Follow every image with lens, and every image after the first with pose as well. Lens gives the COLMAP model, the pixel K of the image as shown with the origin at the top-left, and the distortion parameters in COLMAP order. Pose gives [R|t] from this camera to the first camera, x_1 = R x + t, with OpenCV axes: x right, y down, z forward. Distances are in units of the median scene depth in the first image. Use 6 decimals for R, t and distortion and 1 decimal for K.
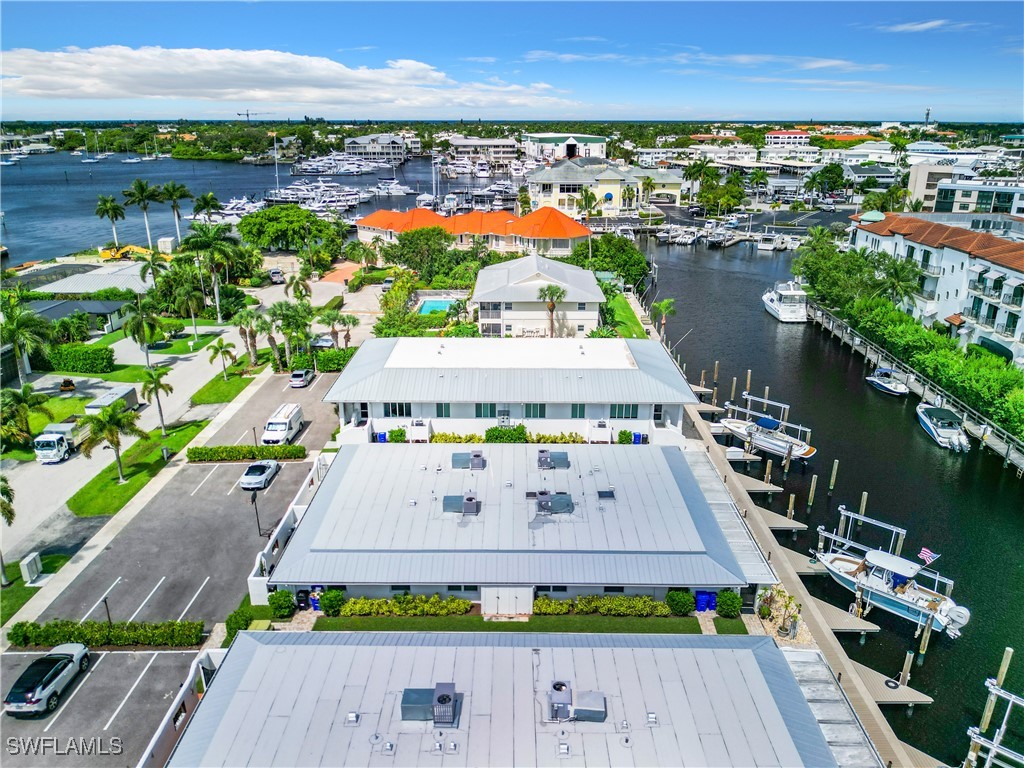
lens RADIAL K [[739.9, 0, 508.1], [0, 739.9, 385.3], [0, 0, 1]] dist [0.047615, -0.084011]
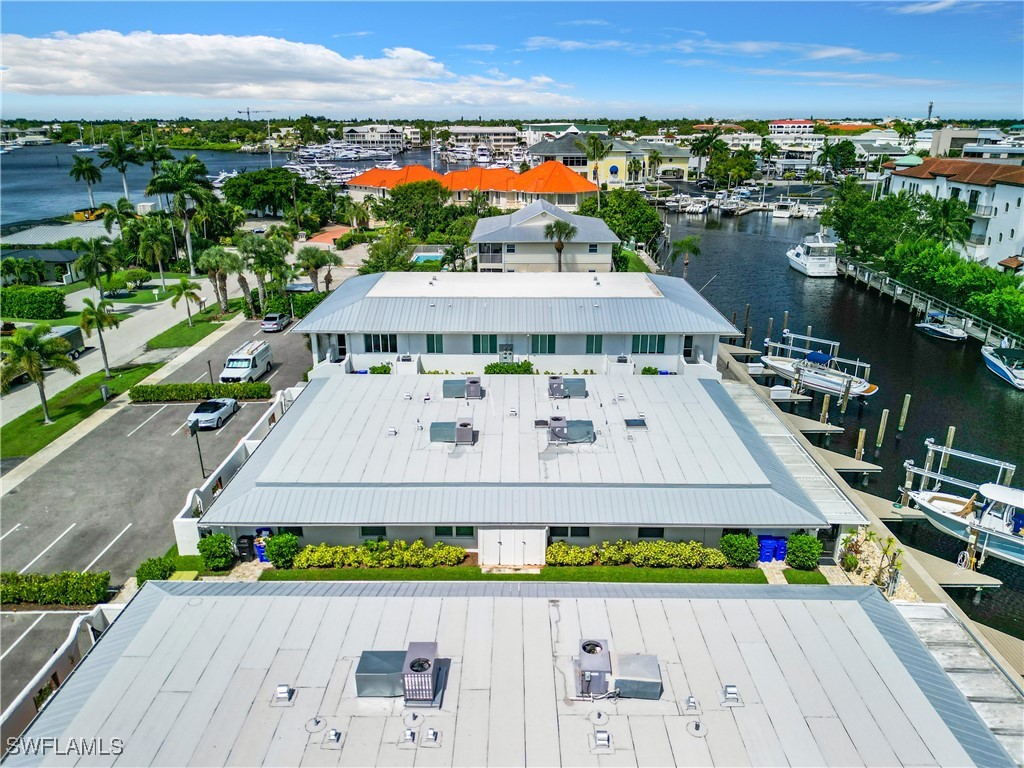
lens RADIAL K [[733.6, 0, 508.0], [0, 733.6, 384.7], [0, 0, 1]] dist [0.056606, -0.084051]
pose [[0.999998, -0.001421, -0.001060, -0.002763], [0.001421, 0.999999, 0.000498, 0.076972], [0.001059, -0.000500, 0.999999, 0.152738]]
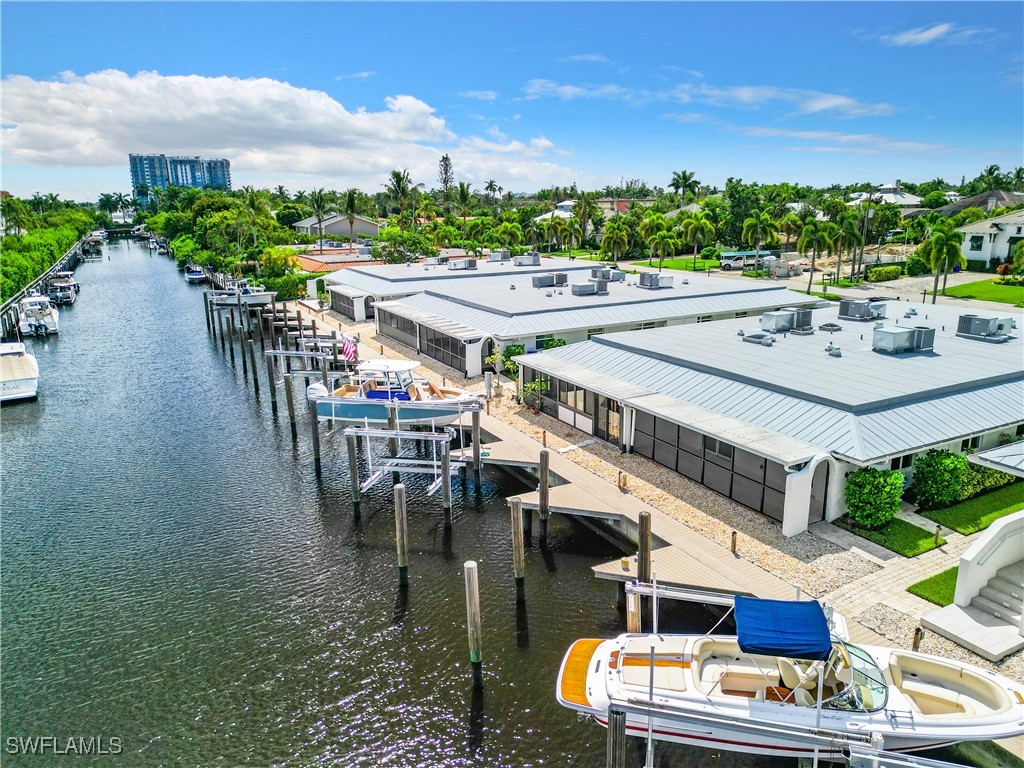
lens RADIAL K [[713.0, 0, 507.9], [0, 713.0, 384.6], [0, 0, 1]] dist [0.096996, -0.114257]
pose [[-0.880207, 0.132082, -0.455839, 0.475916], [-0.141884, 0.843327, 0.518332, -0.096675], [0.452884, 0.520916, -0.723562, 1.021959]]
